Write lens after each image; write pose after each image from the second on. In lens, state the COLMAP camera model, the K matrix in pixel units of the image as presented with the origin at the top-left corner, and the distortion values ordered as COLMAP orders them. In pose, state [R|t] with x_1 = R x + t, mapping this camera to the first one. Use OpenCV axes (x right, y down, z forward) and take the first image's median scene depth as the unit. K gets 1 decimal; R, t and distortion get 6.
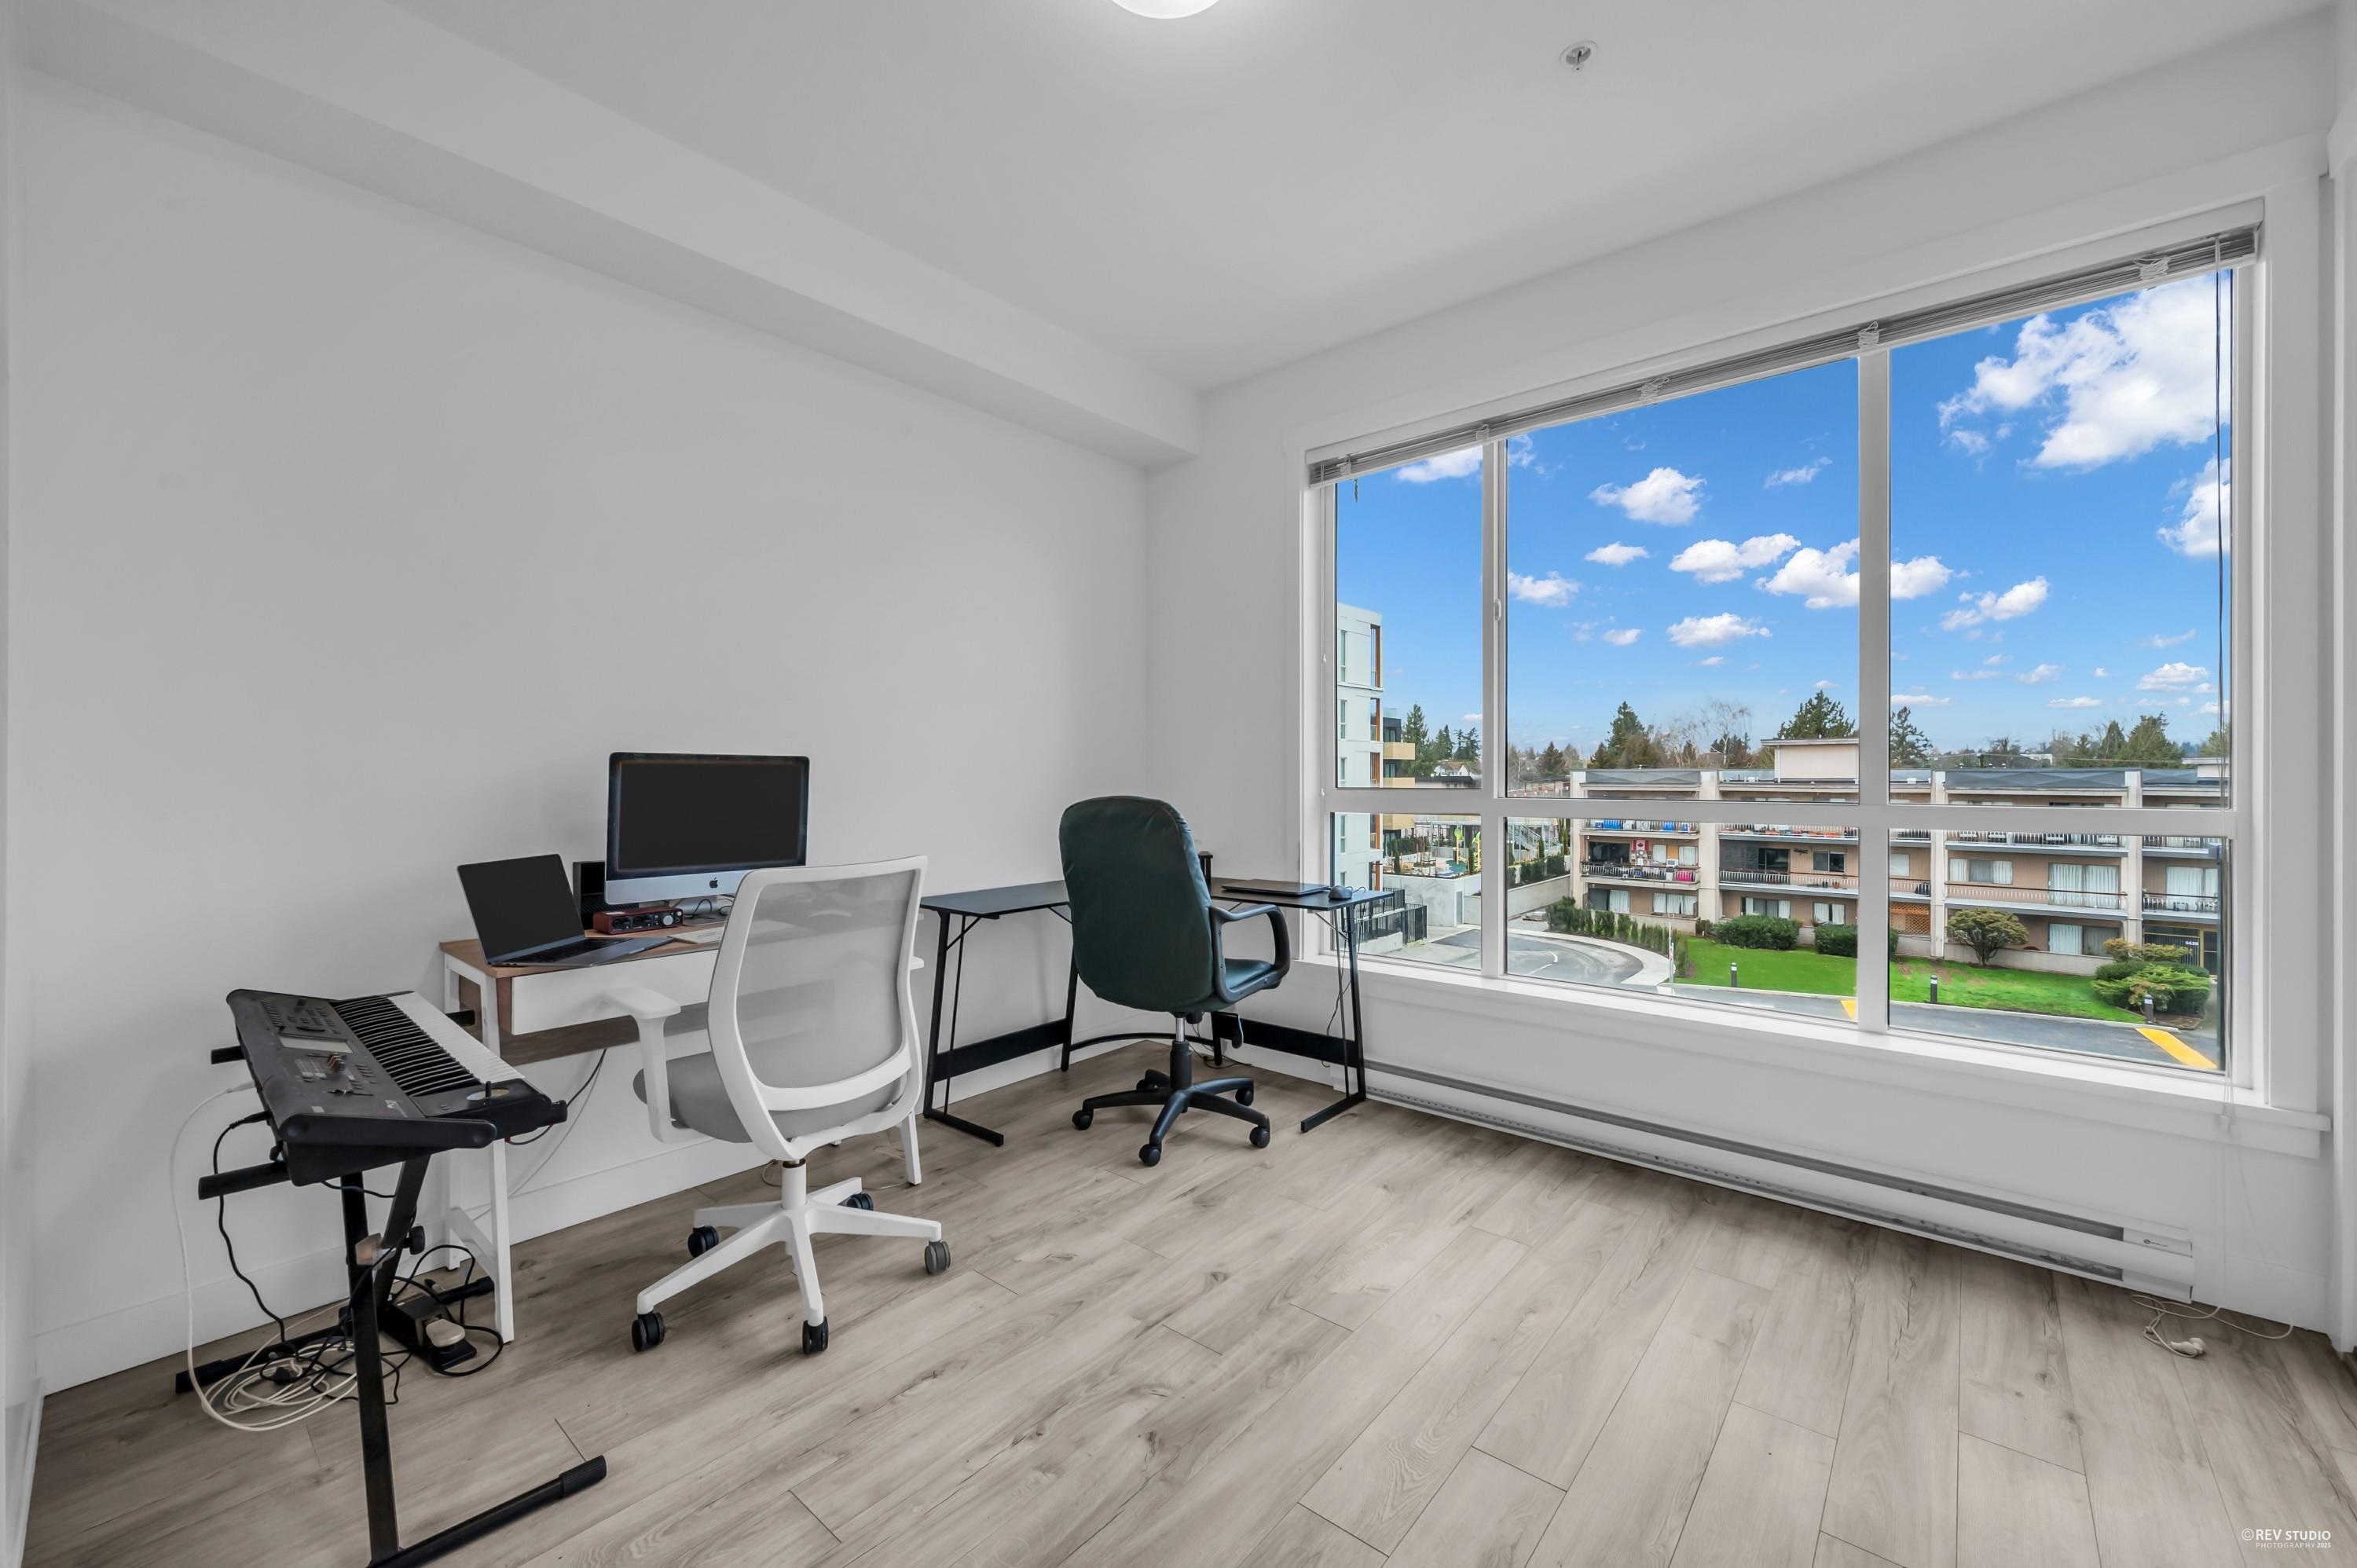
lens RADIAL K [[932.7, 0, 1175.9], [0, 932.7, 777.7], [0, 0, 1]] dist [0.000108, 0.000146]
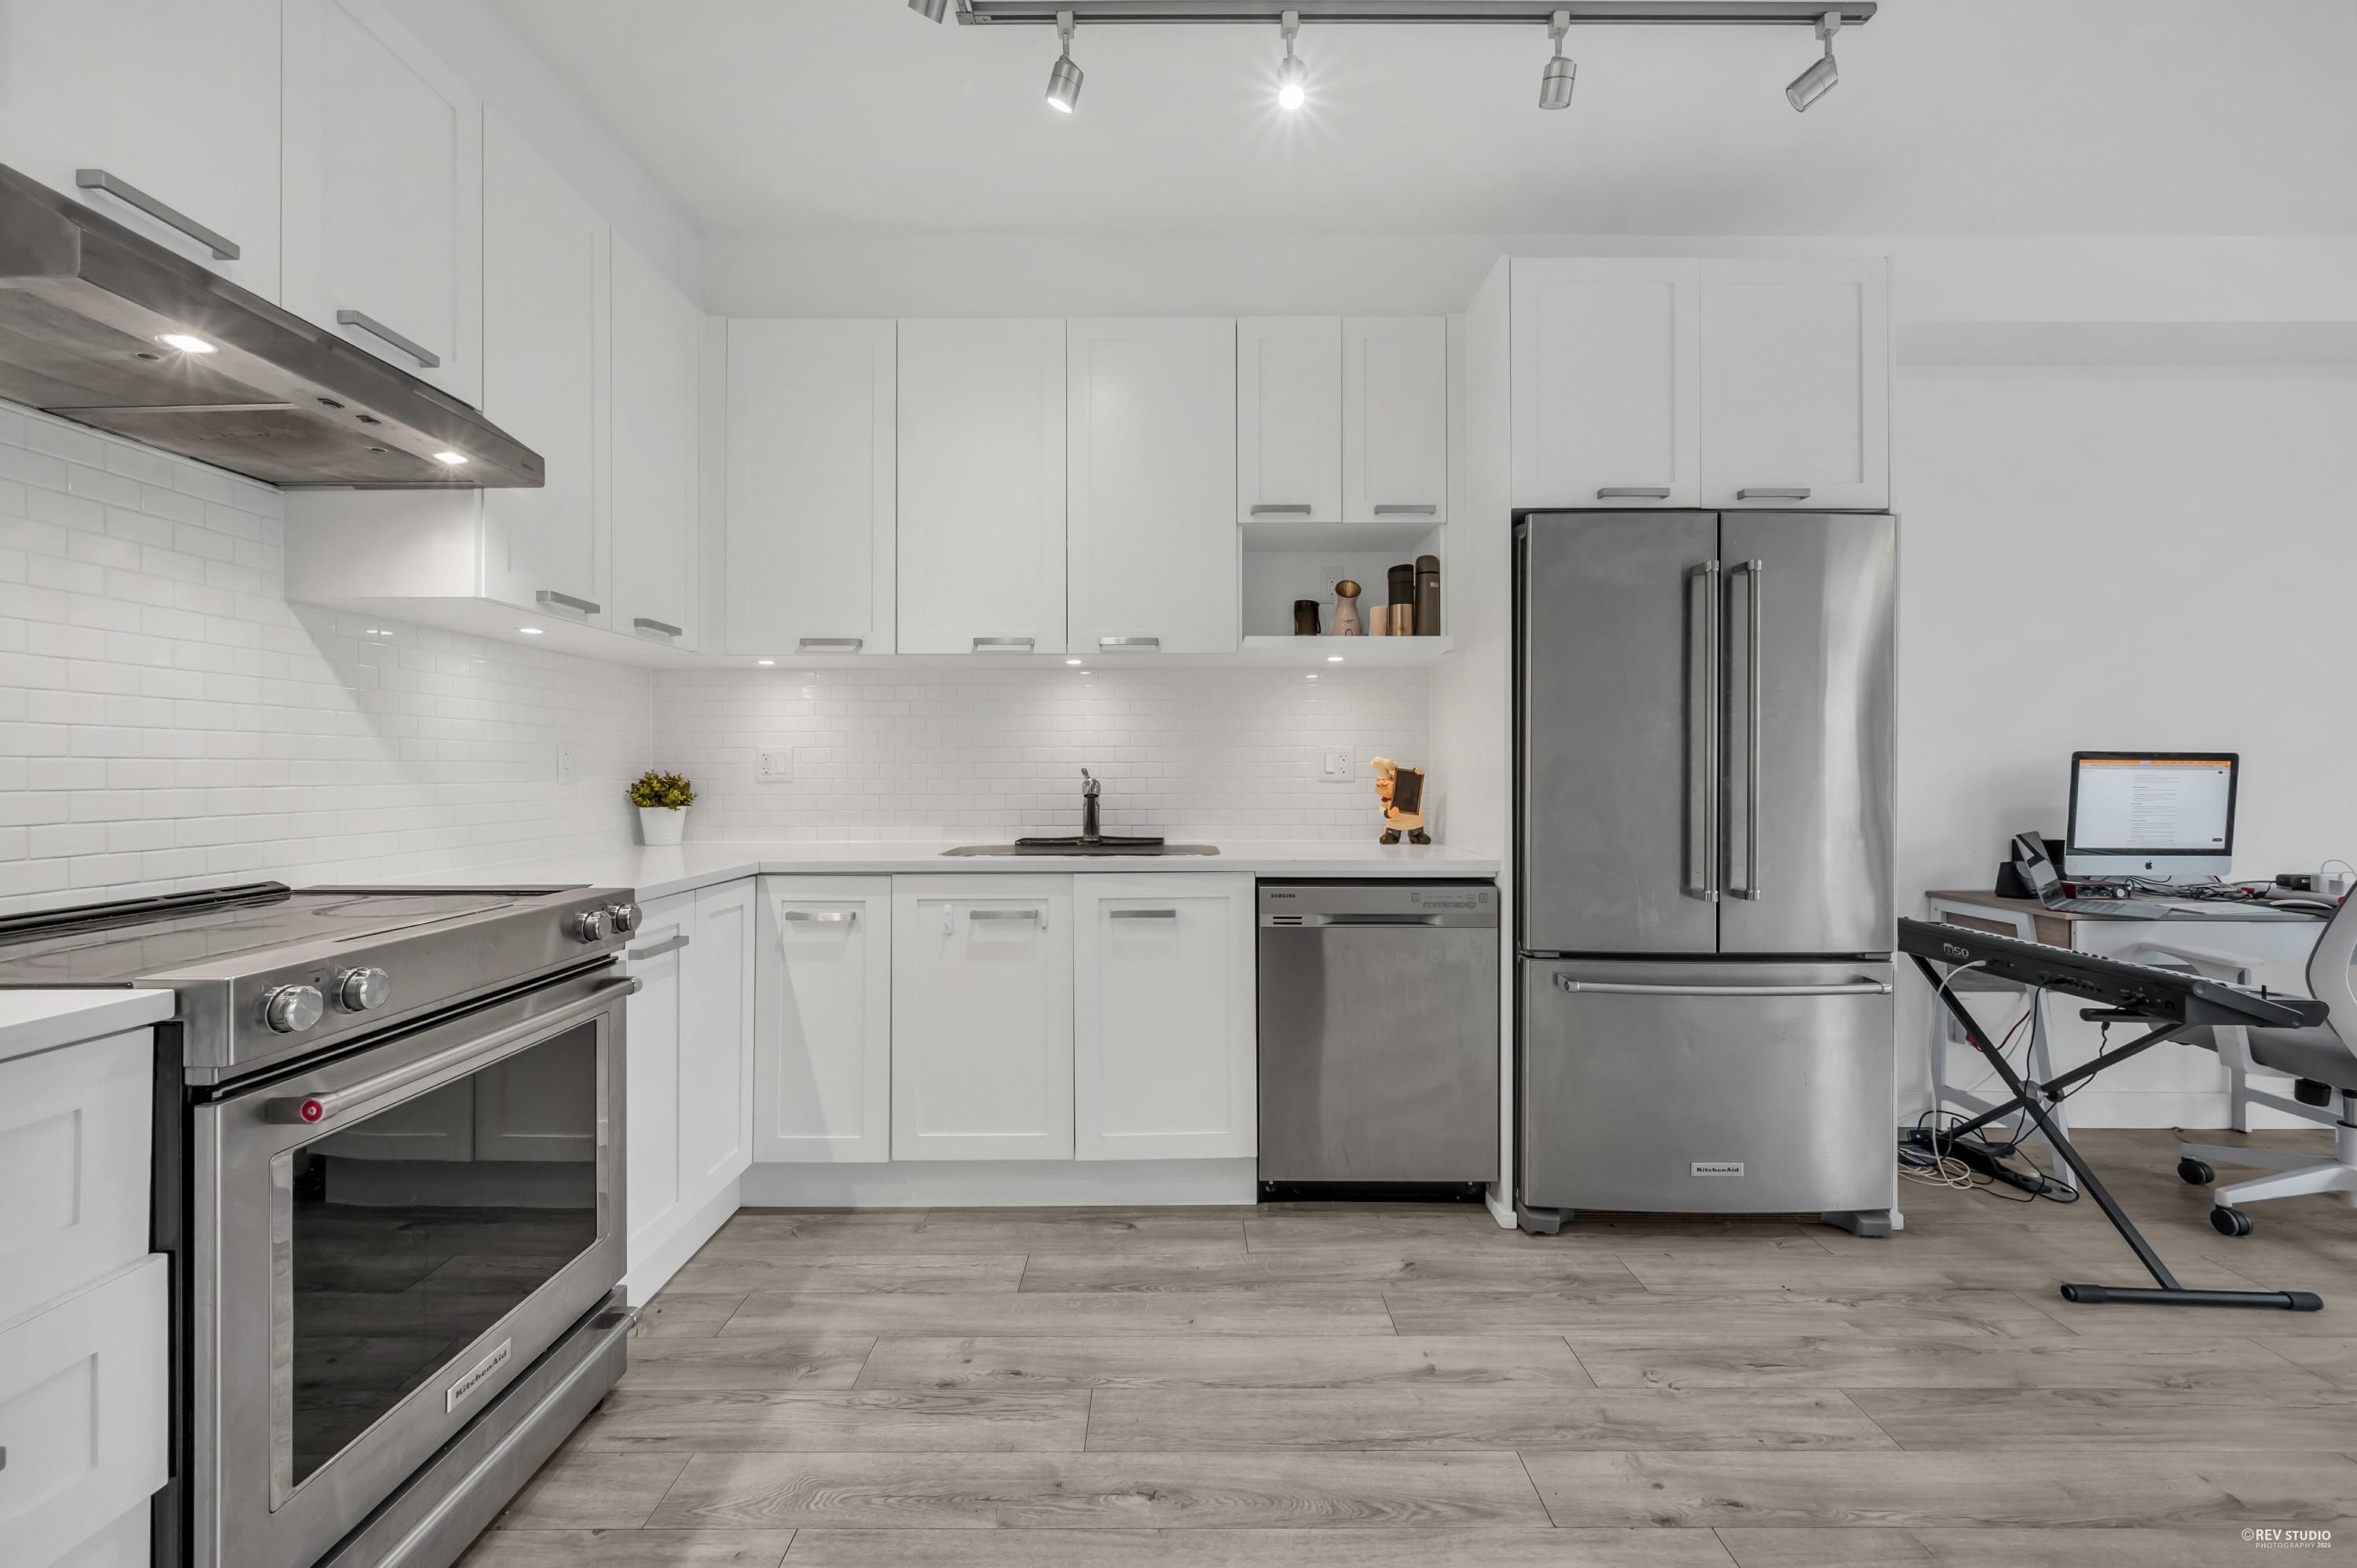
lens RADIAL K [[936.5, 0, 1175.7], [0, 936.5, 767.3], [0, 0, 1]] dist [-0.000958, 0.000057]
pose [[0.649197, -0.001244, -0.760619, -0.282947], [-0.004631, 0.999974, -0.005587, 0.003387], [0.760606, 0.007150, 0.649174, -0.461696]]
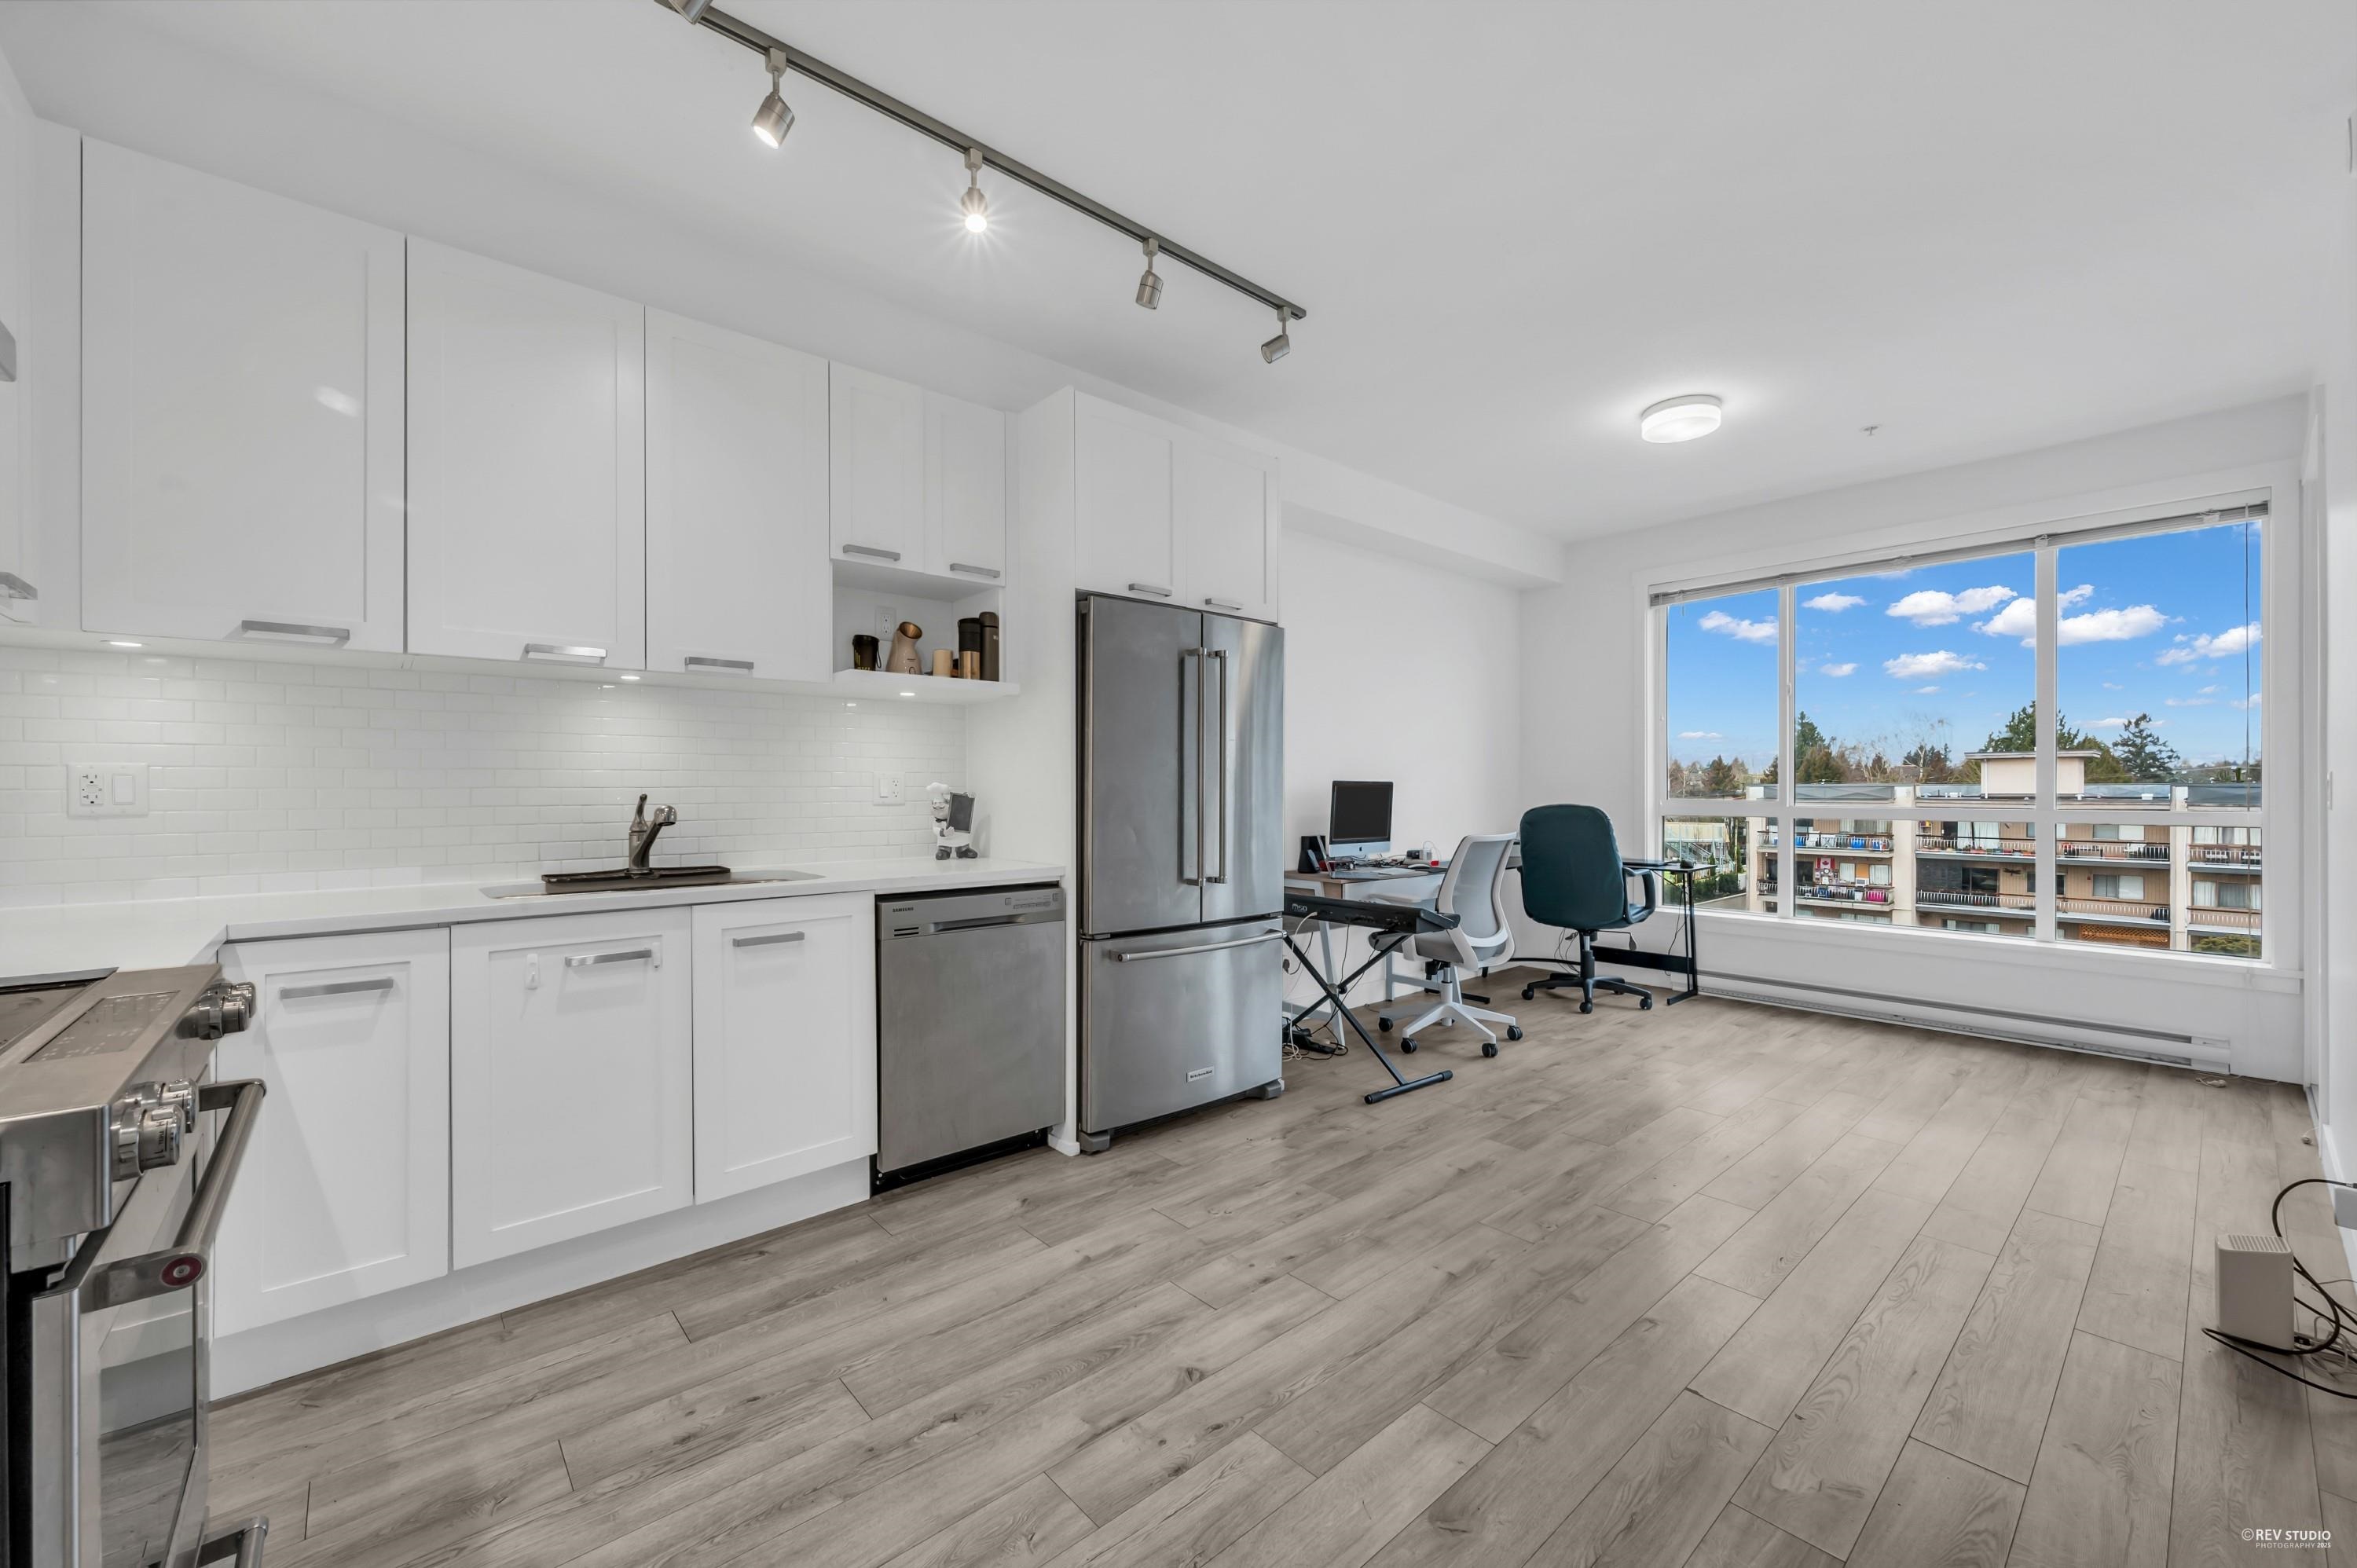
lens RADIAL K [[925.6, 0, 1172.6], [0, 925.6, 790.8], [0, 0, 1]] dist [-0.000729, -0.000069]
pose [[0.989136, 0.000026, -0.147002, -0.424214], [-0.000348, 0.999998, -0.002164, -0.001289], [0.147002, 0.002192, 0.989134, -0.660241]]
